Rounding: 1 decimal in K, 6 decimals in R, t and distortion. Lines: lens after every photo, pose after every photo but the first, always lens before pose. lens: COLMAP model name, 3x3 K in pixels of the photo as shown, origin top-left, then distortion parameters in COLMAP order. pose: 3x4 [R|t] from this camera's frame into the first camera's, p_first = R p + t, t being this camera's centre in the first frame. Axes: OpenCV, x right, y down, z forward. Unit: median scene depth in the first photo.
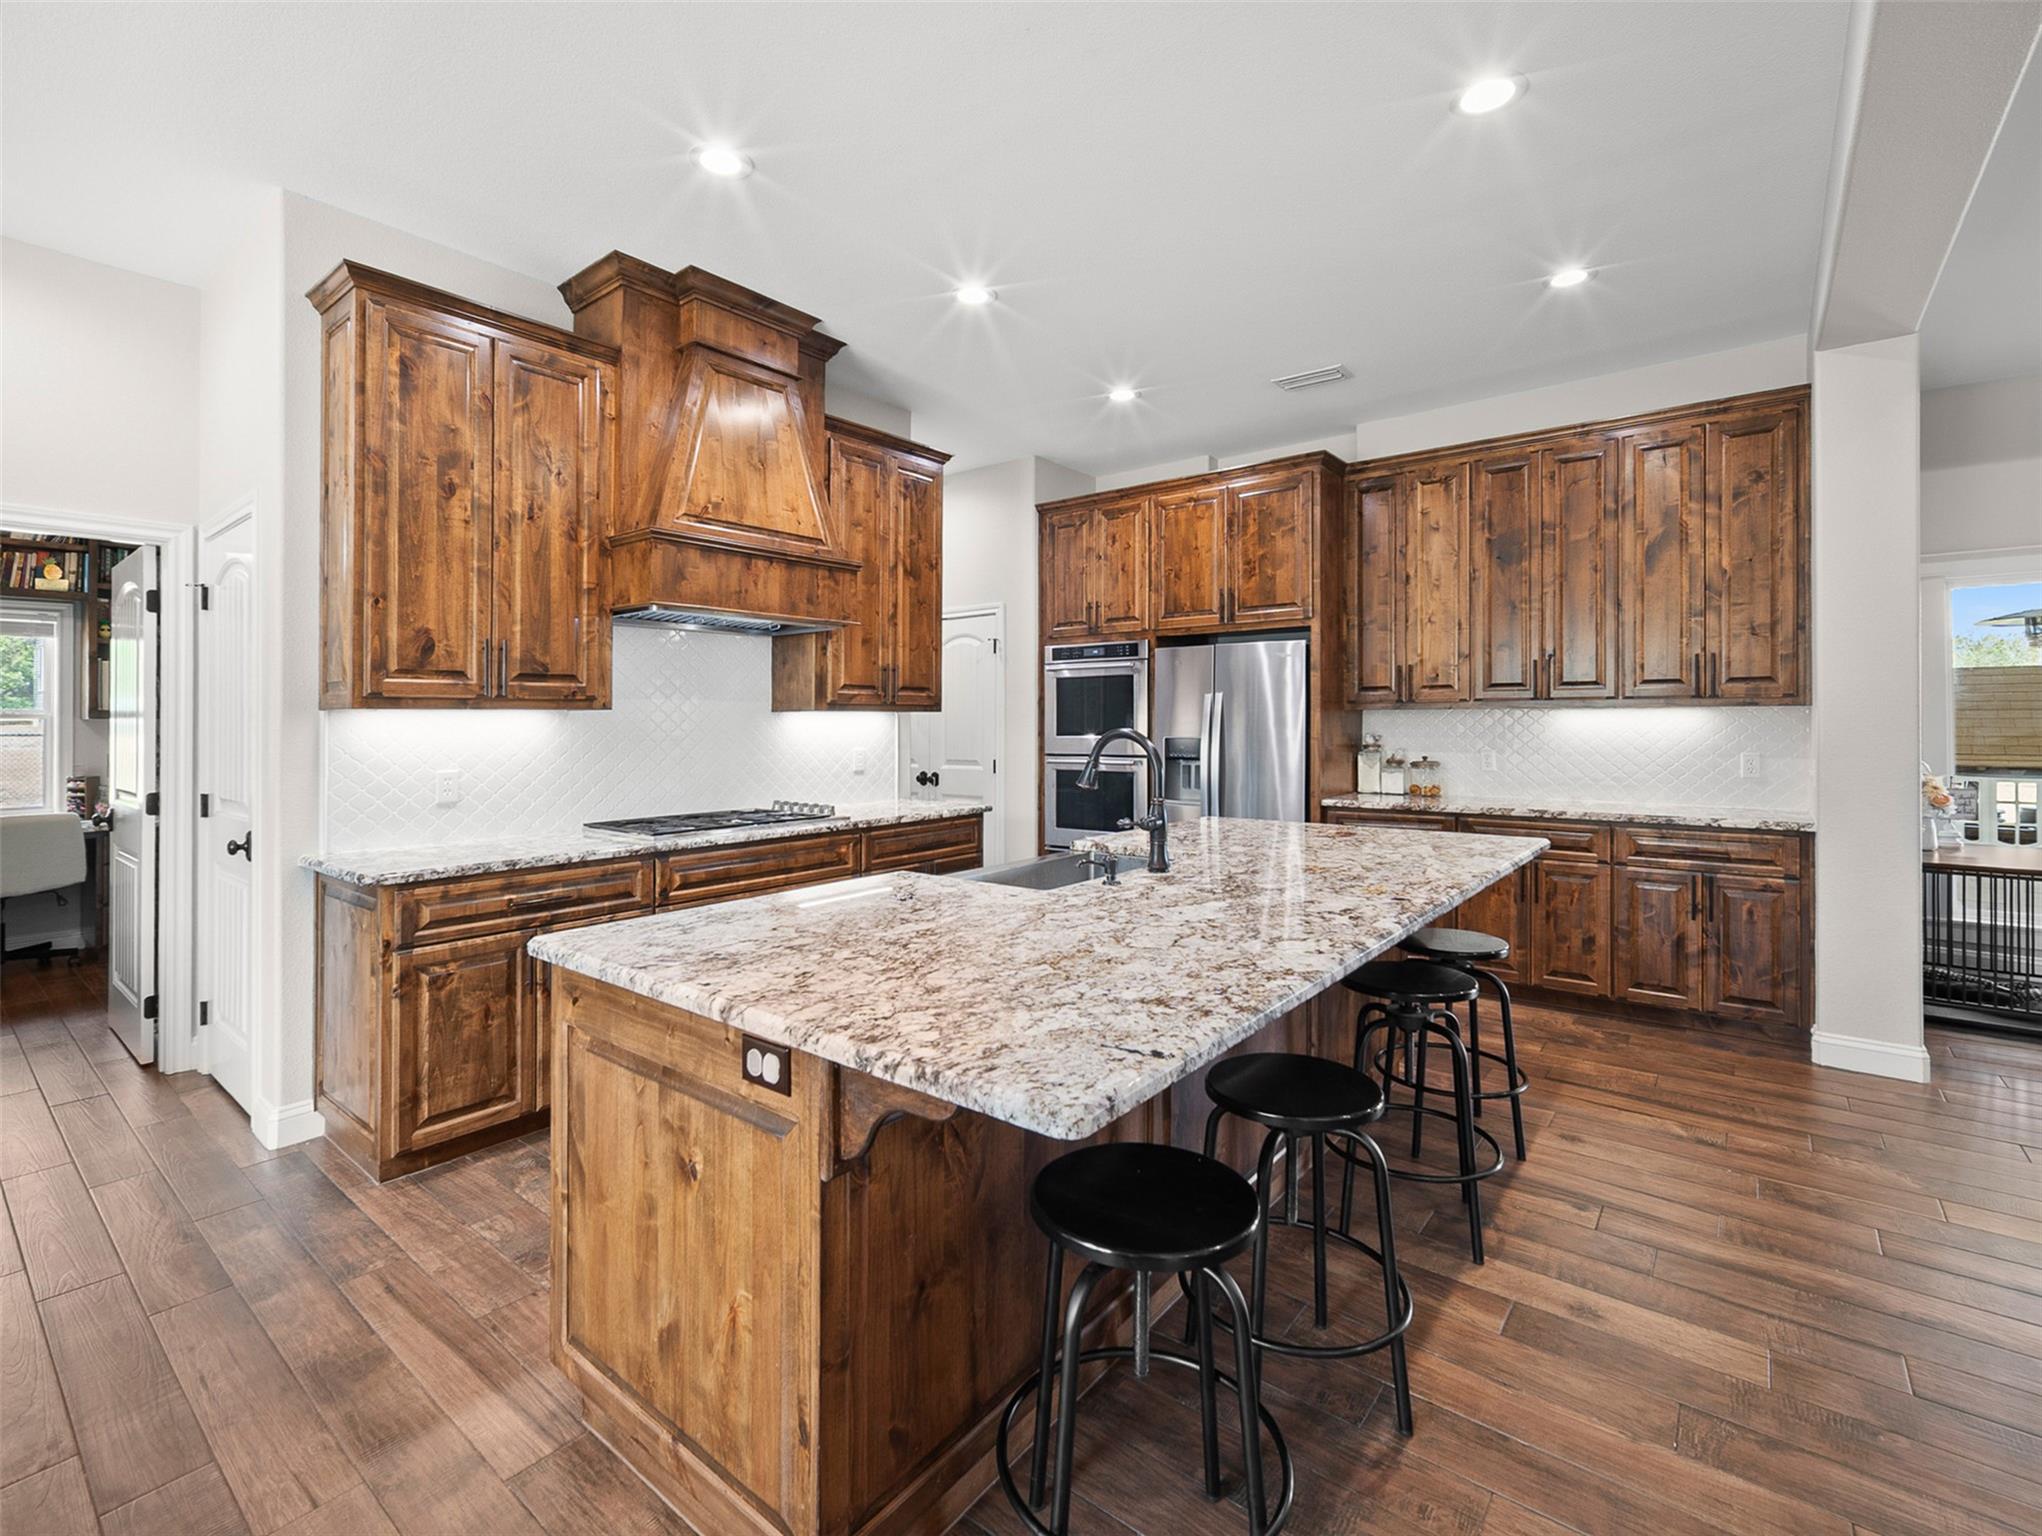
lens RADIAL K [[923.0, 0, 1024.2], [0, 923.0, 706.8], [0, 0, 1]] dist [0.000214, 0.000451]
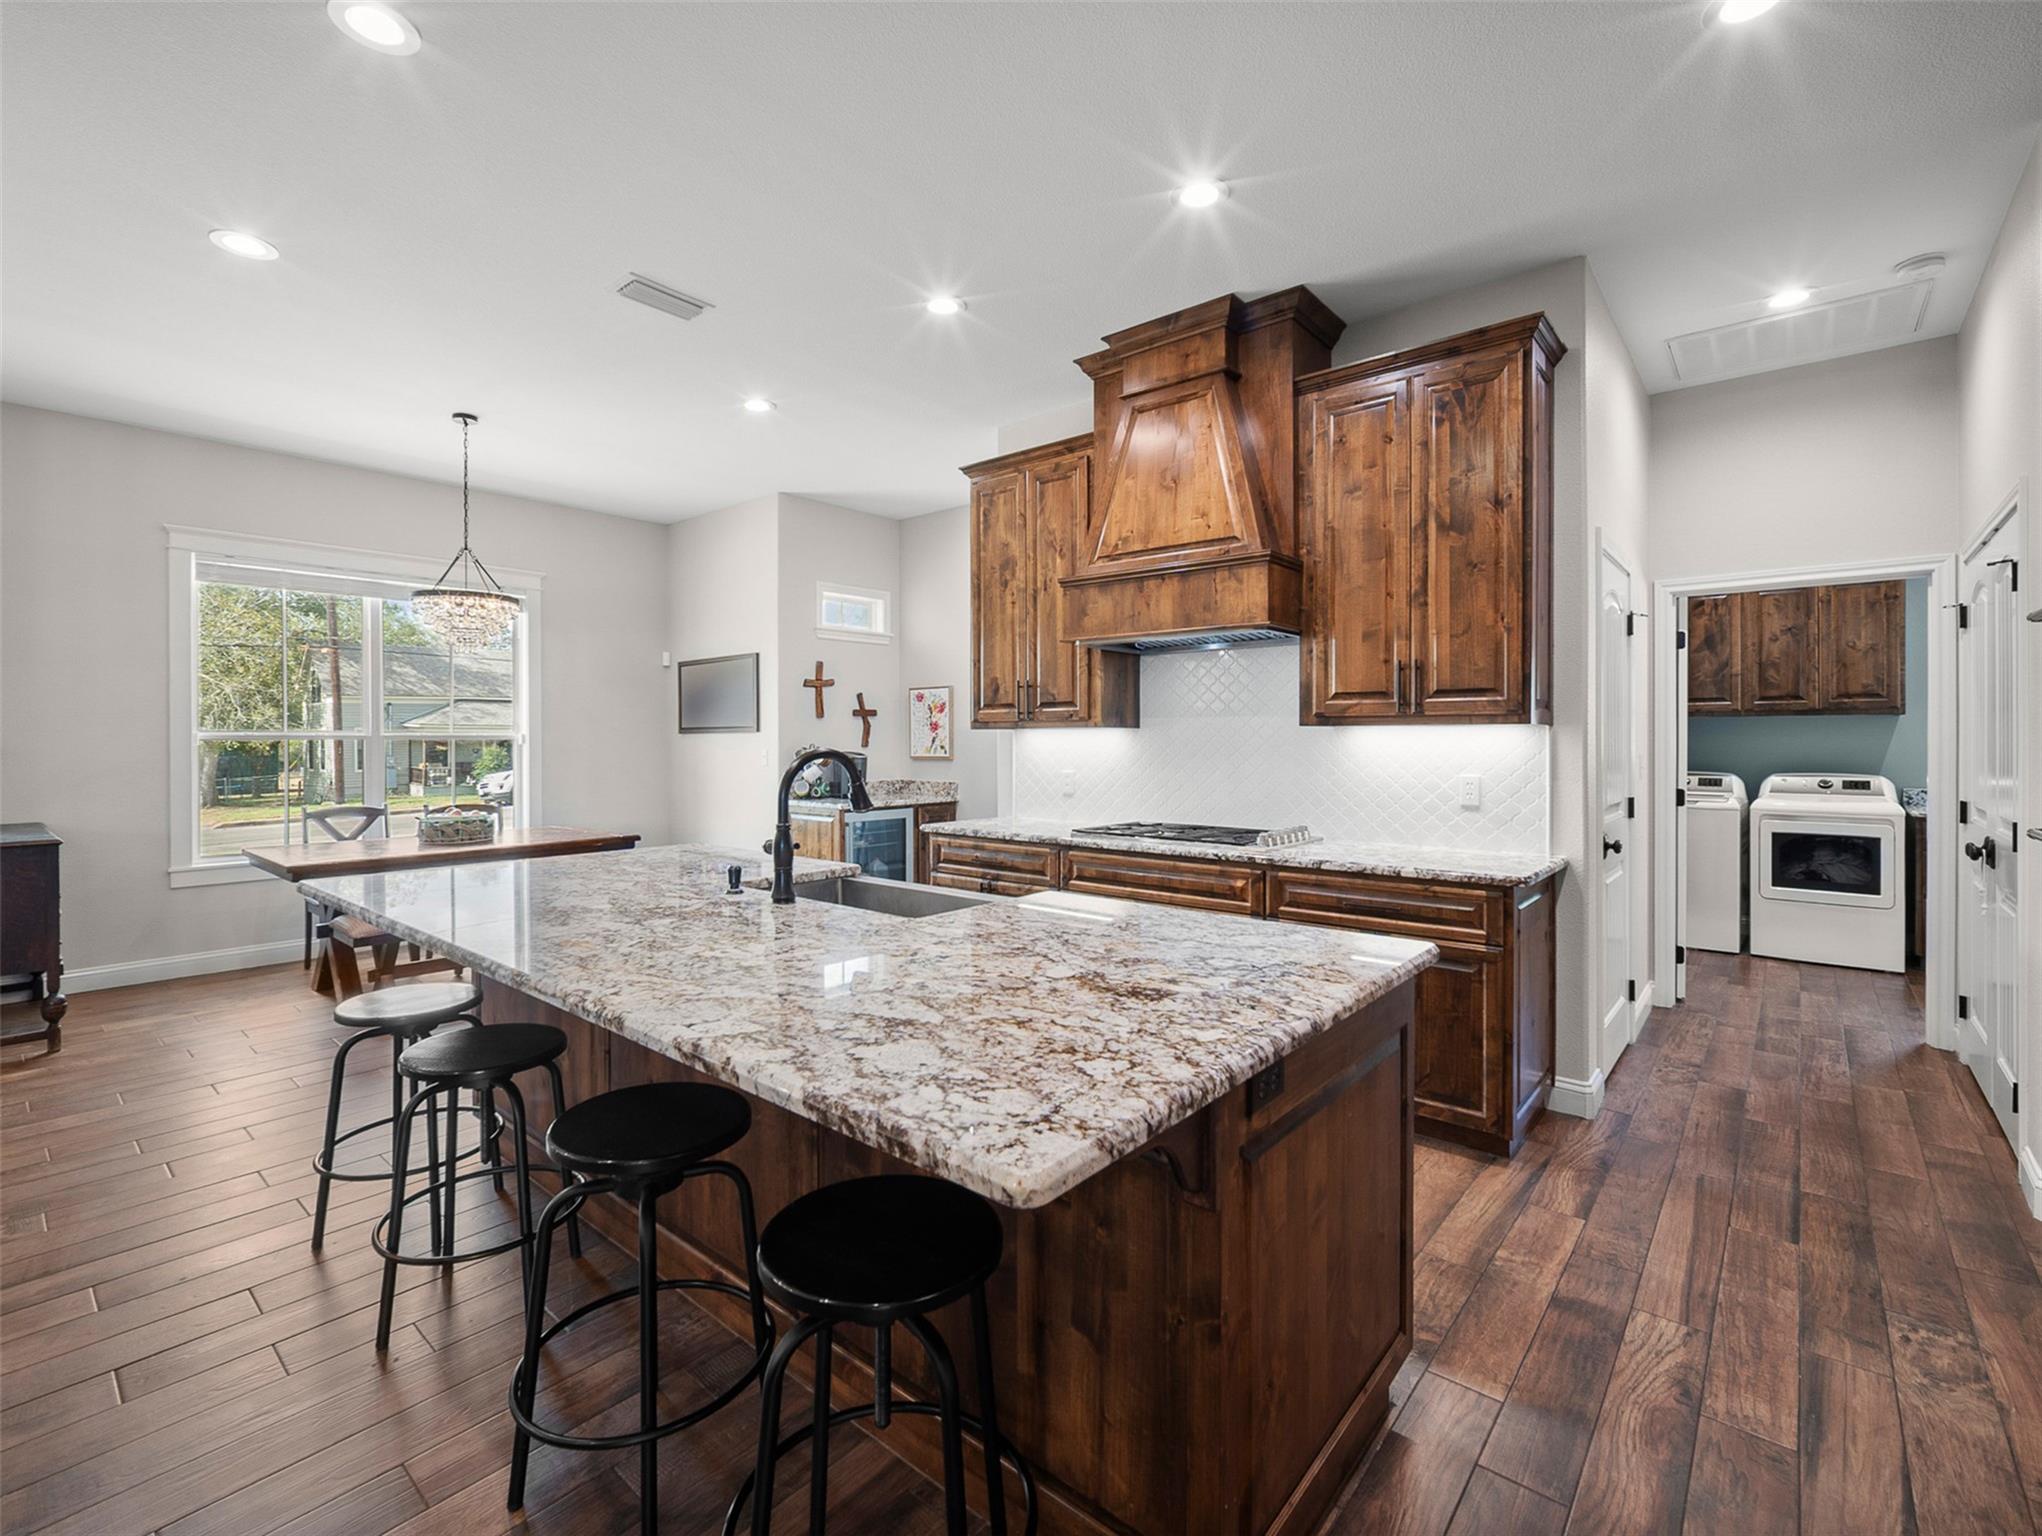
lens RADIAL K [[921.3, 0, 1023.3], [0, 921.3, 729.9], [0, 0, 1]] dist [-0.022424, 0.011877]
pose [[-0.023859, -0.005649, -0.999699, 0.611626], [0.014079, 0.999883, -0.005986, 0.009542], [0.999616, -0.014217, -0.023777, 0.728244]]
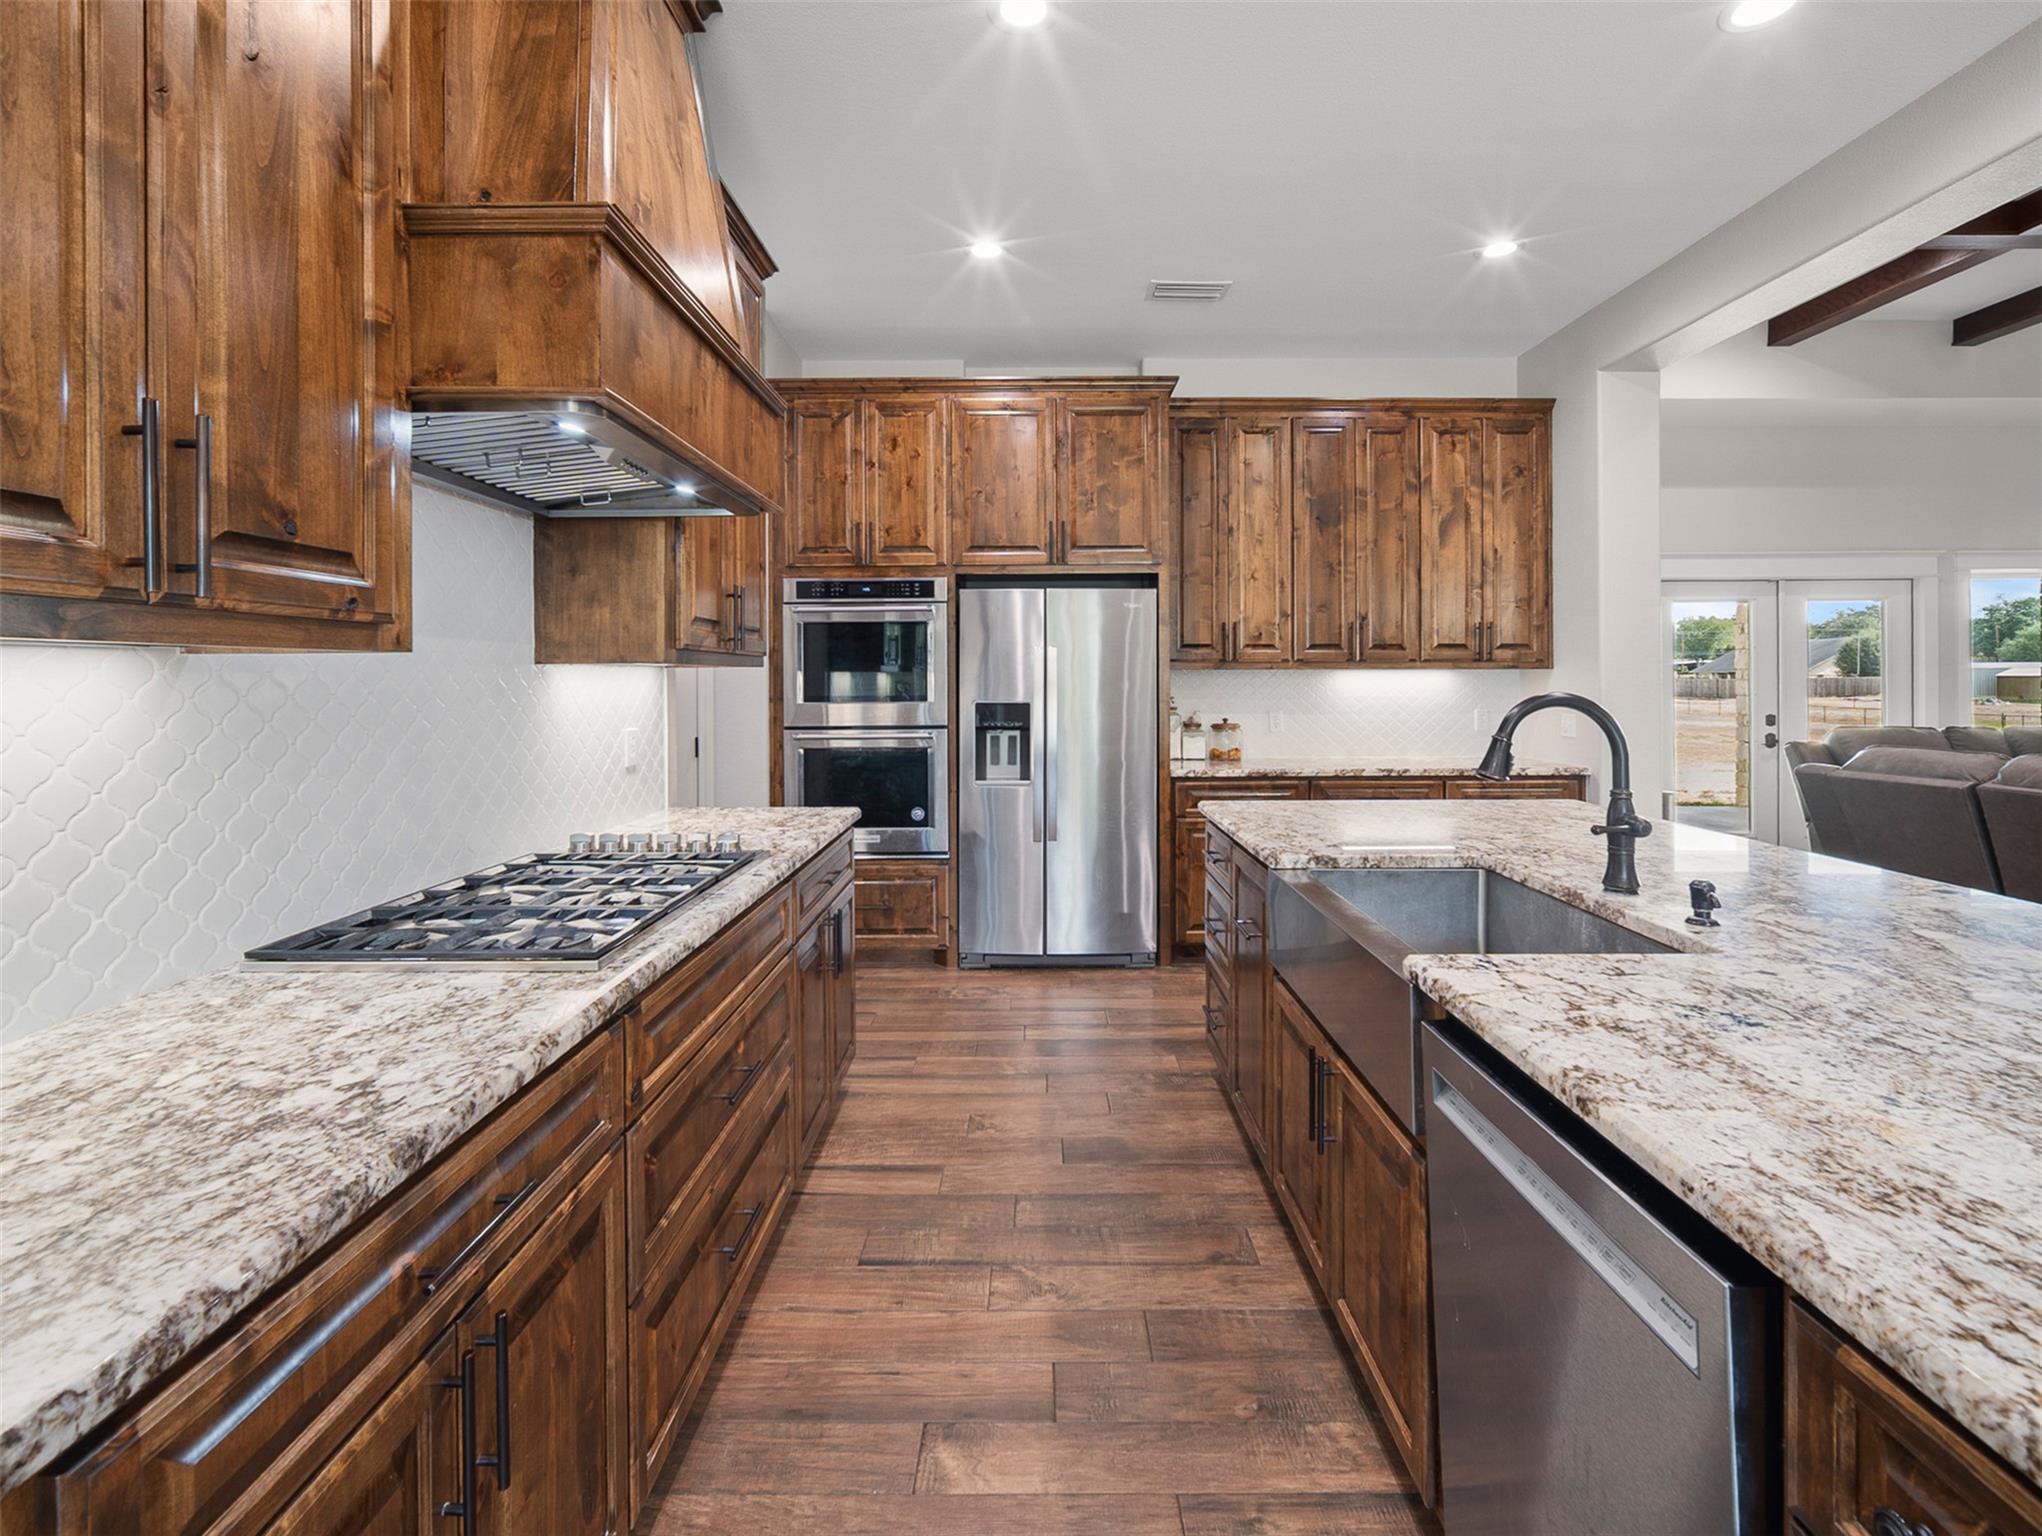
lens RADIAL K [[935.6, 0, 1021.0], [0, 935.6, 686.2], [0, 0, 1]] dist [-0.017082, 0.000706]
pose [[0.788073, -0.002434, 0.615577, -0.381090], [-0.010175, 0.999804, 0.016980, 0.006639], [-0.615497, -0.019645, 0.787894, 0.418978]]
